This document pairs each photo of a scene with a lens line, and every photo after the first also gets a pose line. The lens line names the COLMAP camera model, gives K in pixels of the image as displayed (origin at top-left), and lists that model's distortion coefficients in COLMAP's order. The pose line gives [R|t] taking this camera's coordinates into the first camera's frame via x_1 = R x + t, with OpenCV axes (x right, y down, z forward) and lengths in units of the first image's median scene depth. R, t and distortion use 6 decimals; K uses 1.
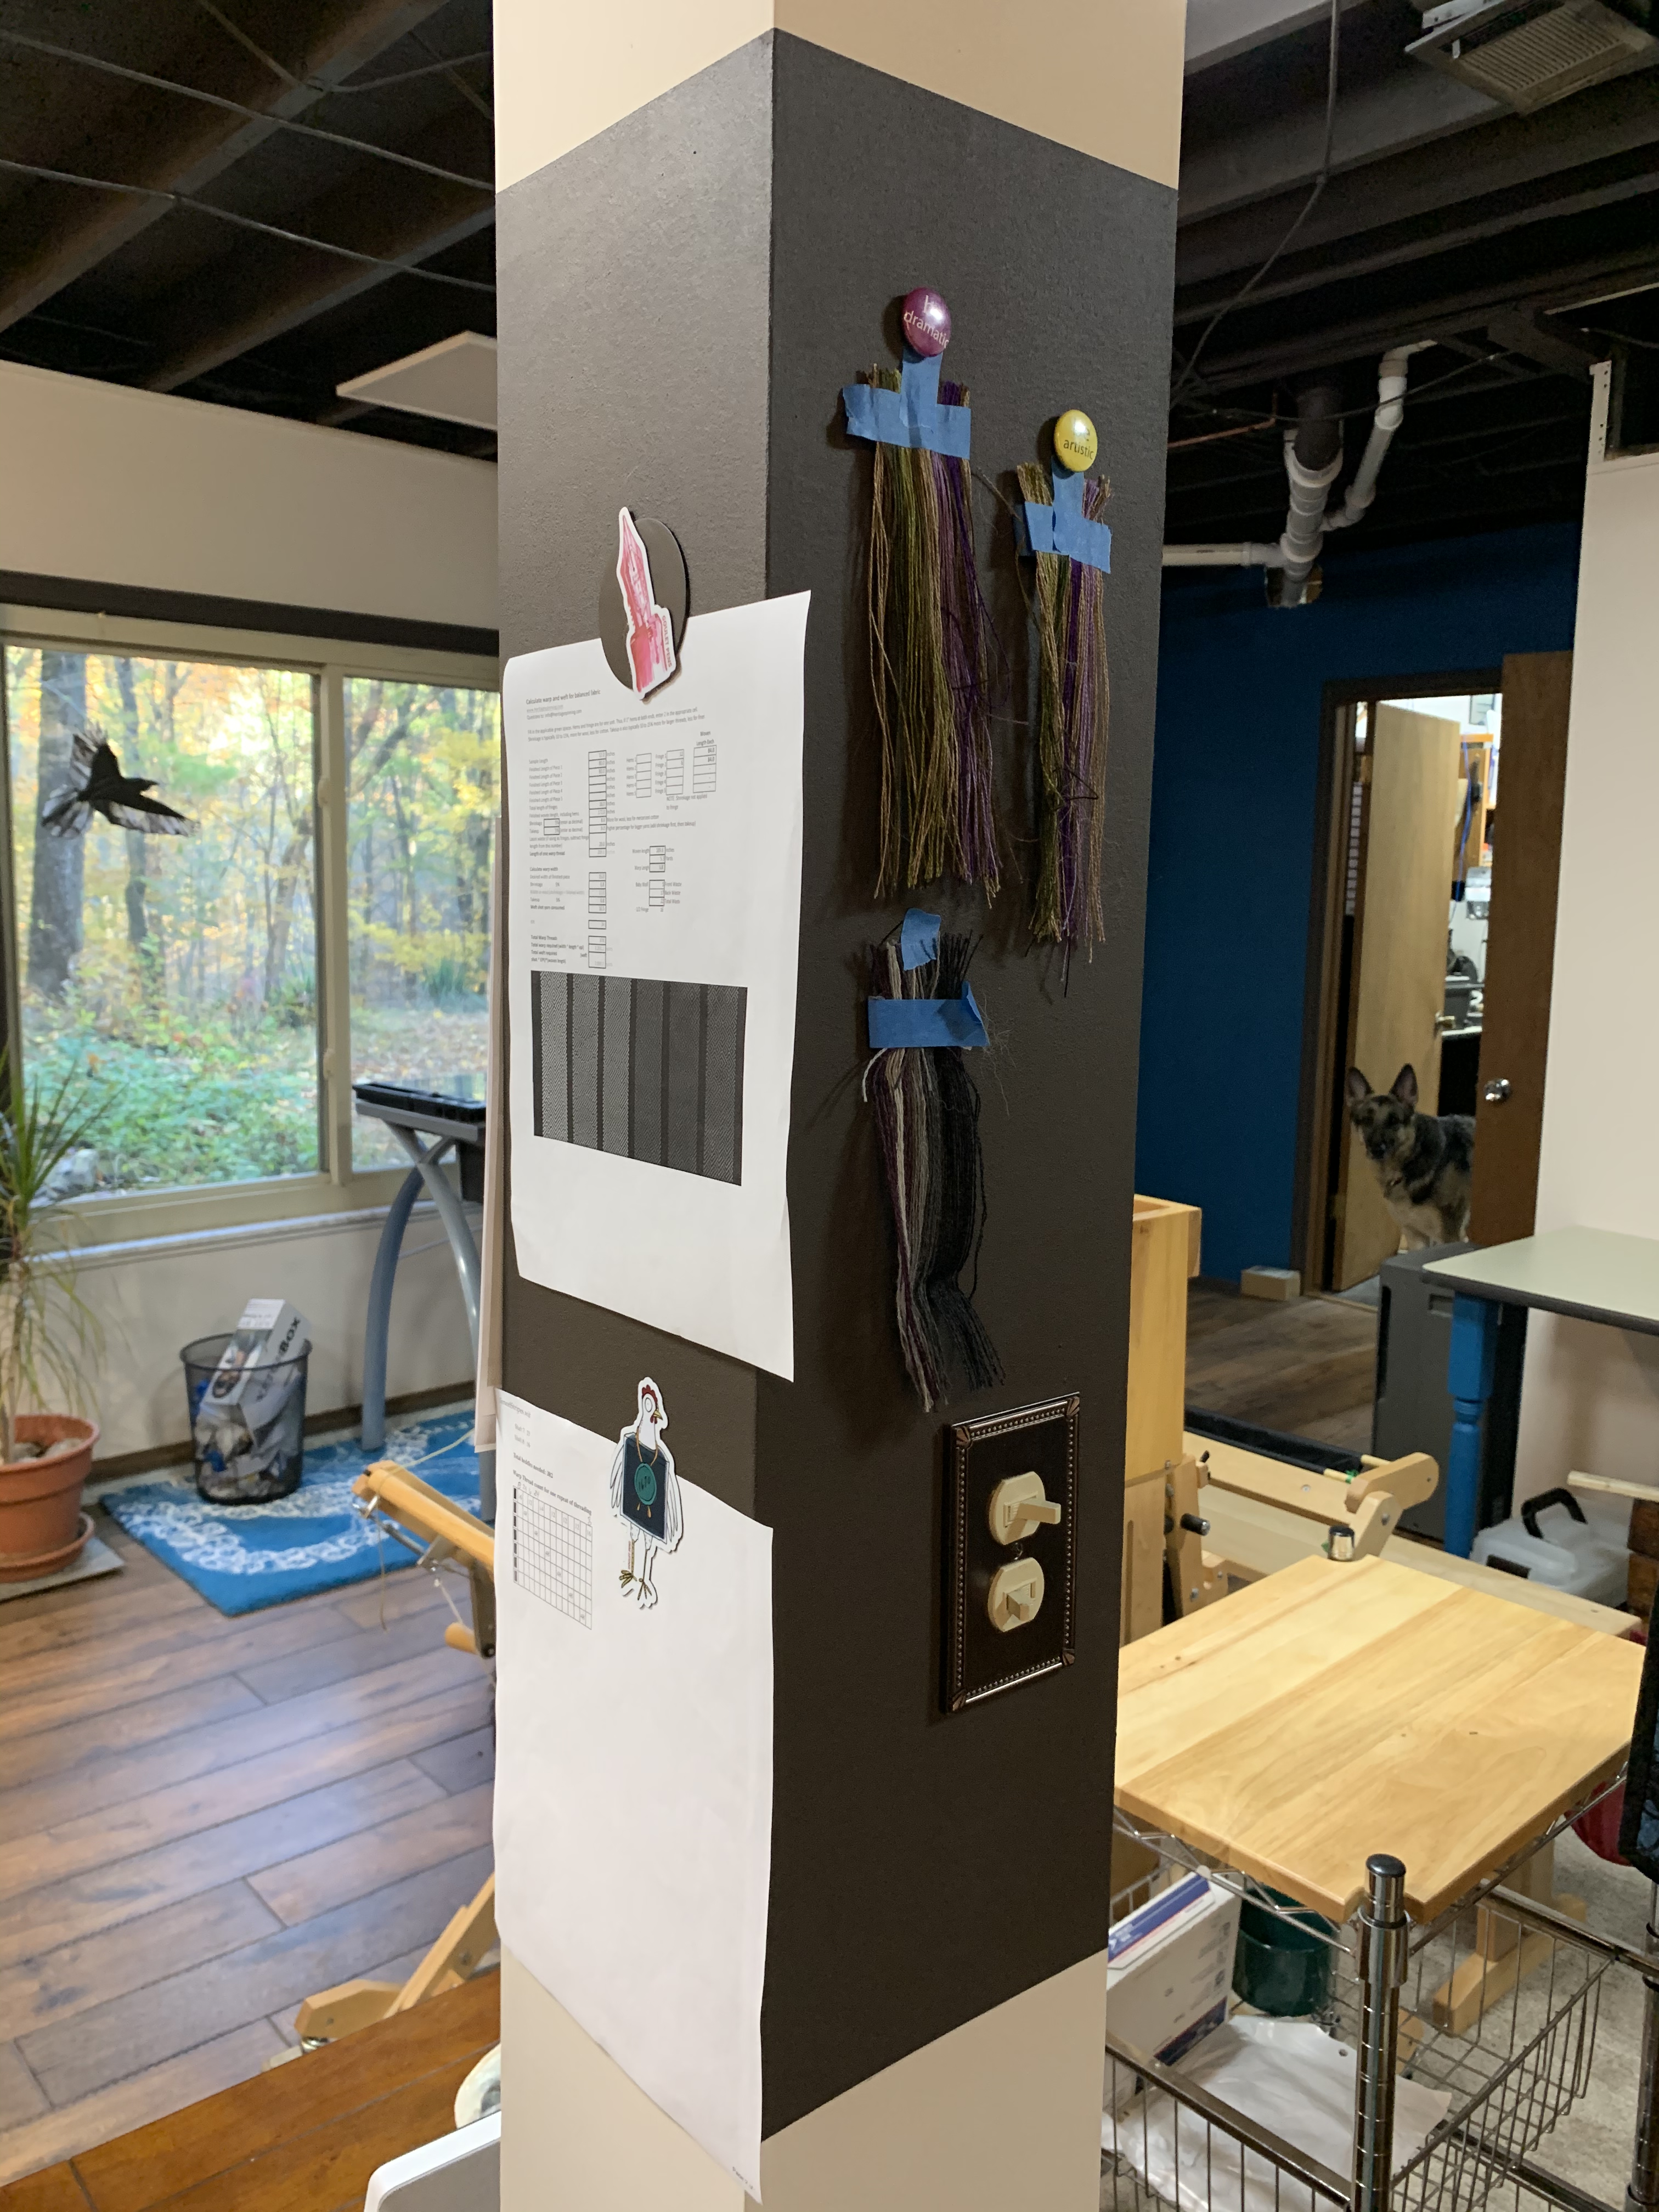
lens RADIAL K [[1676.9, 0, 827.7], [0, 1676.9, 1092.0], [0, 0, 1]] dist [0.035549, -0.069495]
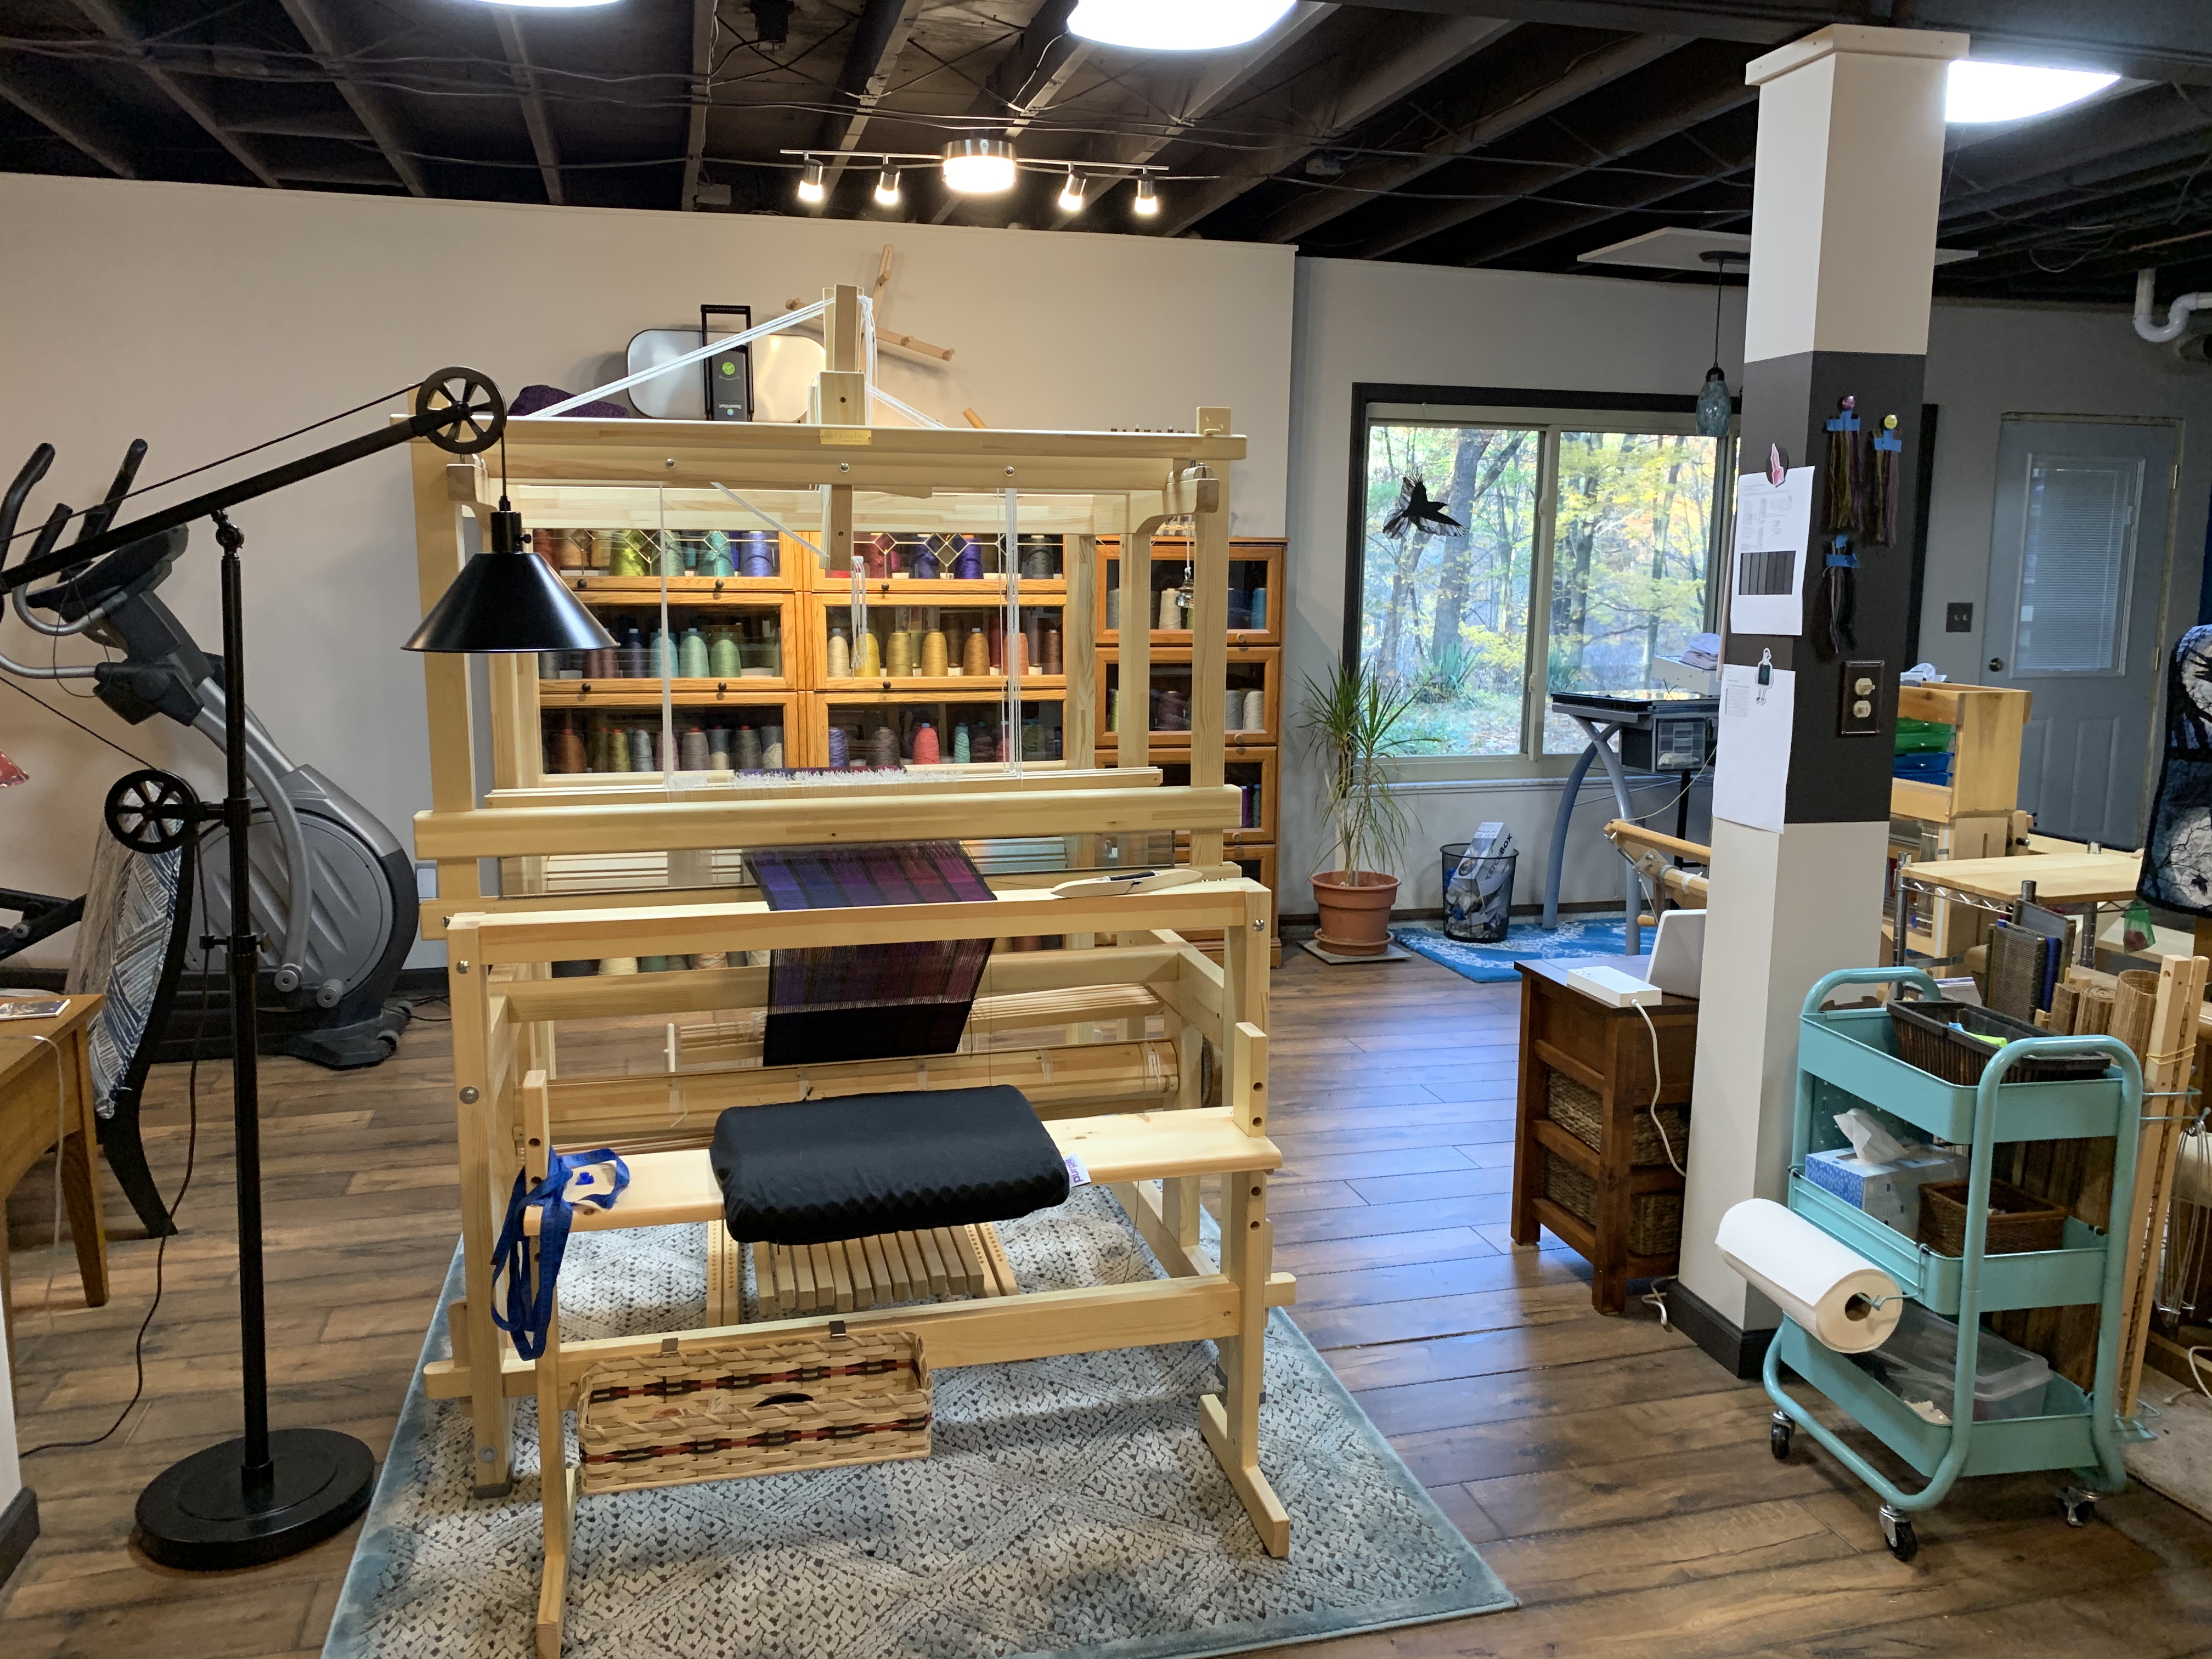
lens RADIAL K [[1676.9, 0, 1099.4], [0, 1676.9, 804.7], [0, 0, 1]] dist [0.035549, -0.069495]
pose [[0.891252, 0.055580, -0.450090, 0.059161], [-0.054564, 0.998394, 0.015242, 0.107728], [0.450215, 0.010974, 0.892853, -0.641624]]
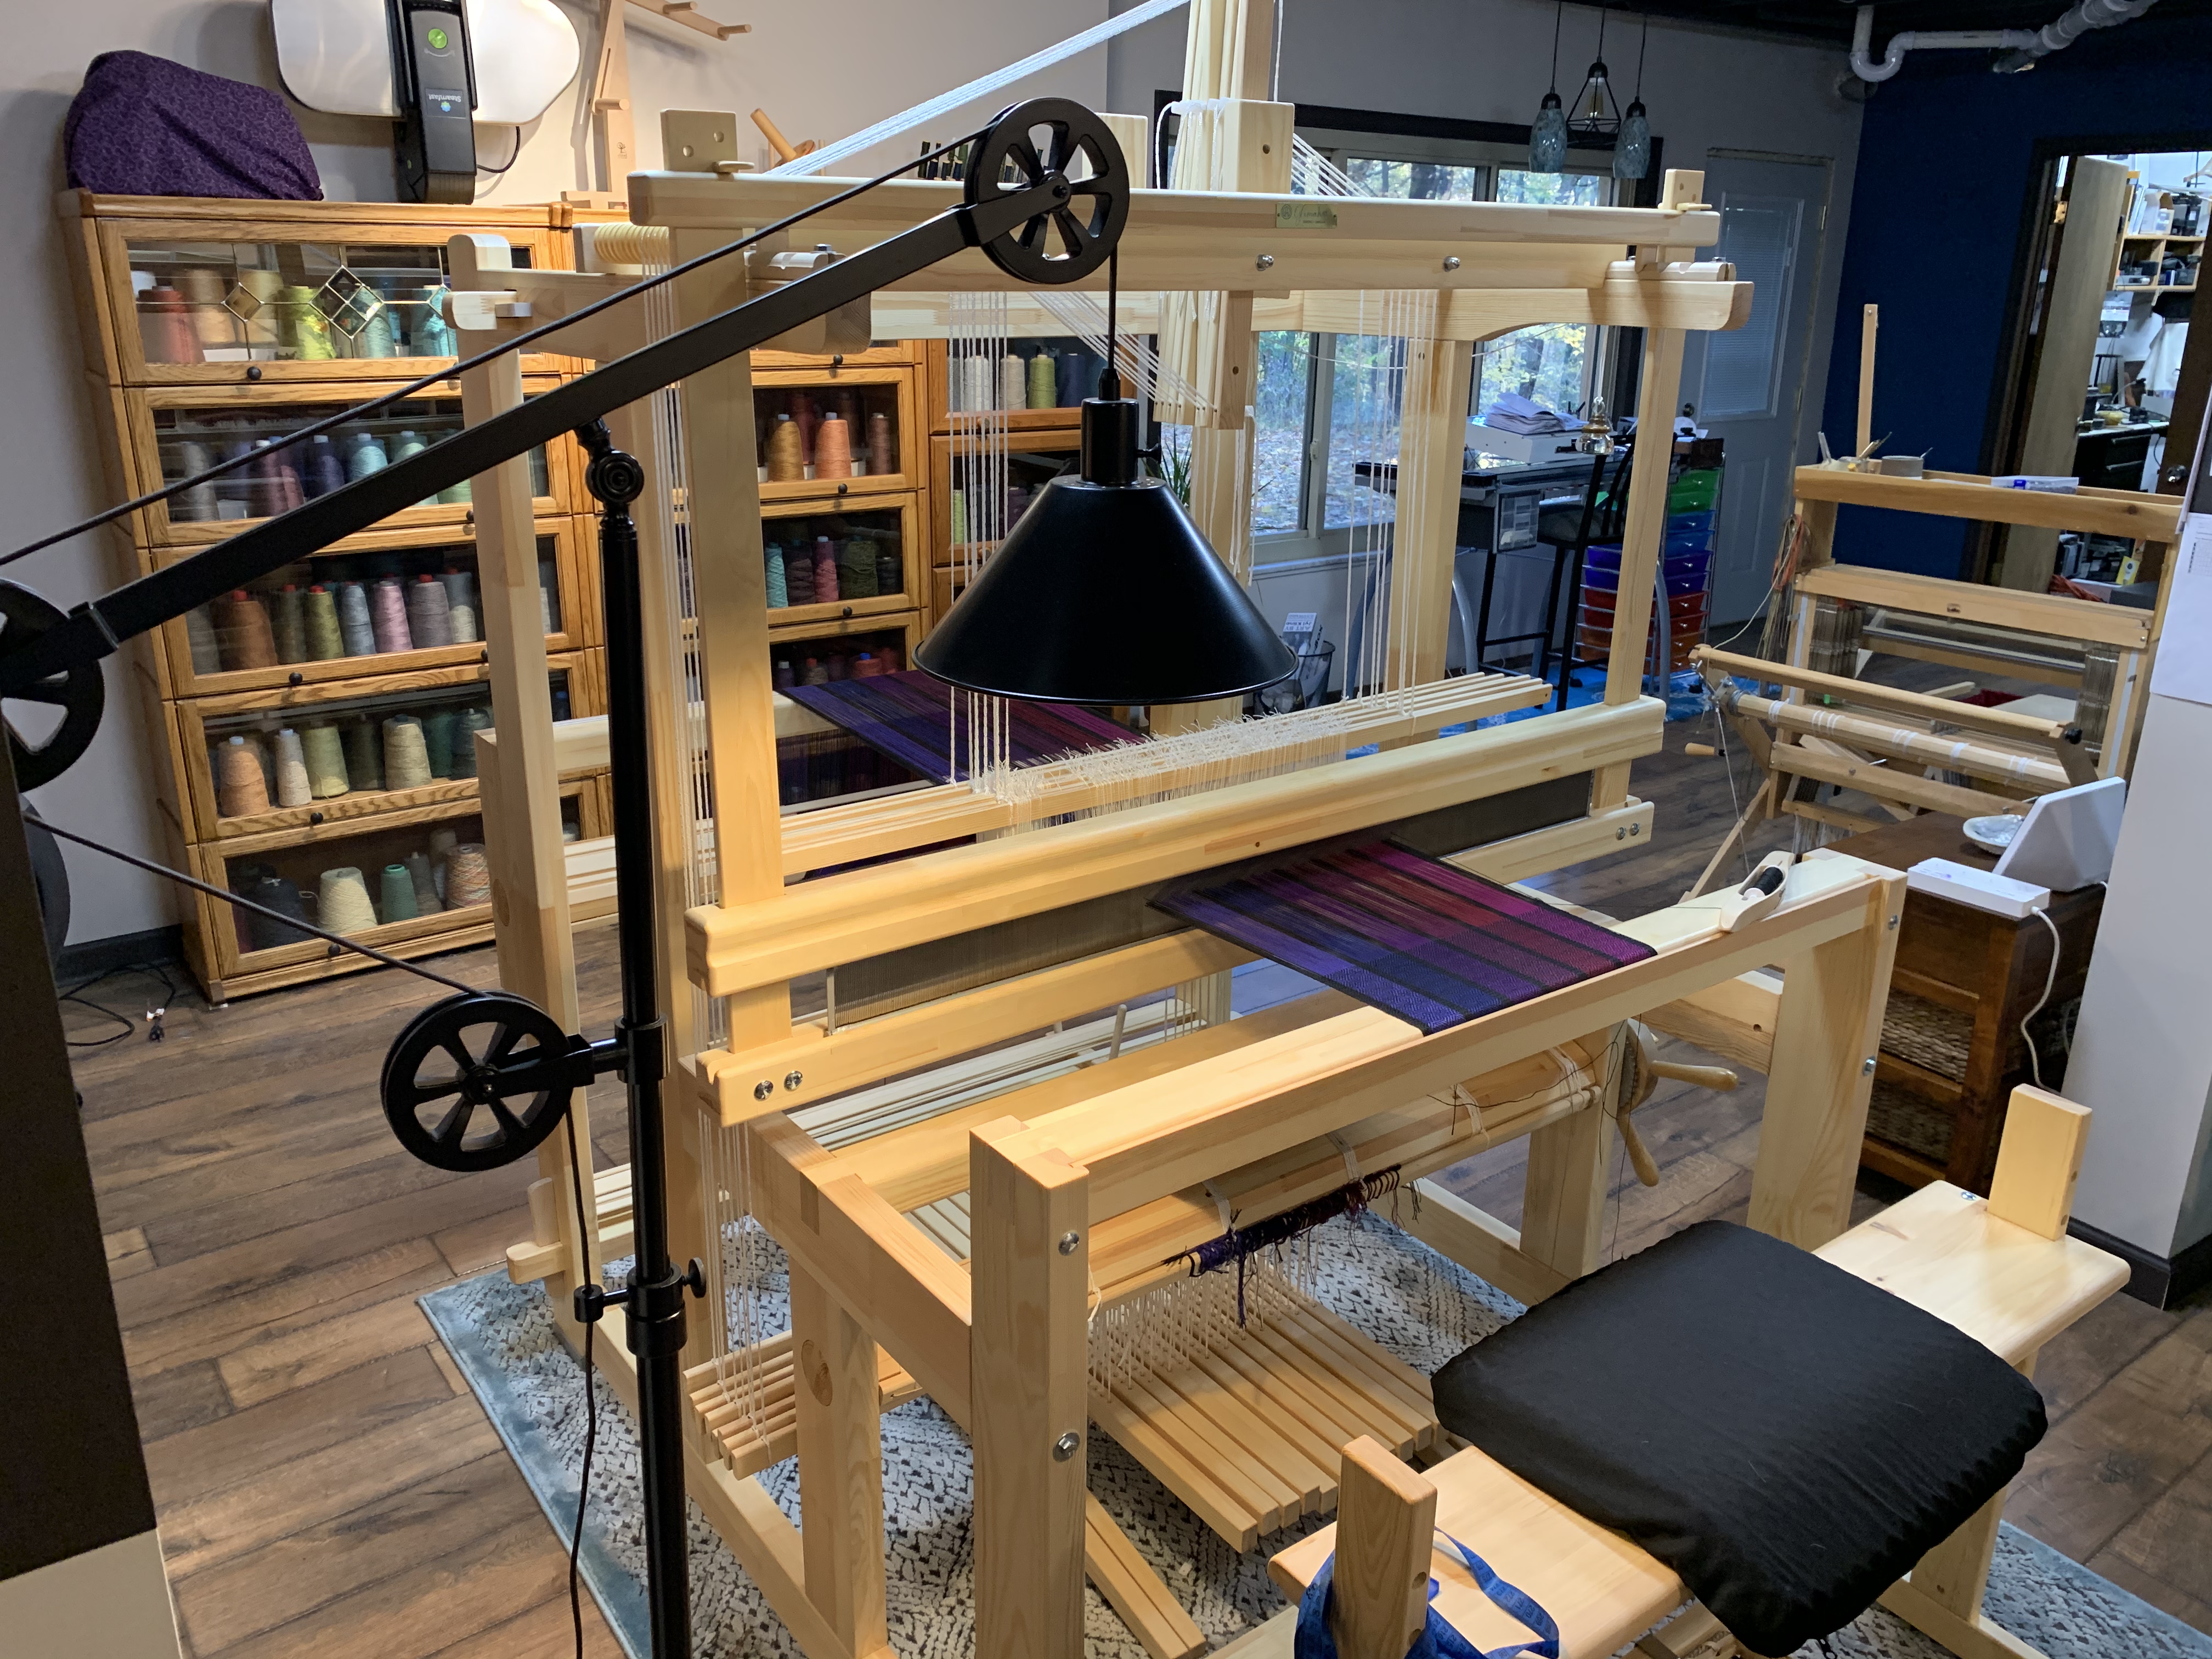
lens RADIAL K [[1695.0, 0, 1112.7], [0, 1695.0, 820.7], [0, 0, 1]] dist [-0.003011, 0.000648]
pose [[0.996816, 0.023459, -0.076207, -0.404670], [-0.009442, 0.983744, 0.179326, 0.041054], [0.079175, -0.178035, 0.980834, -0.512082]]
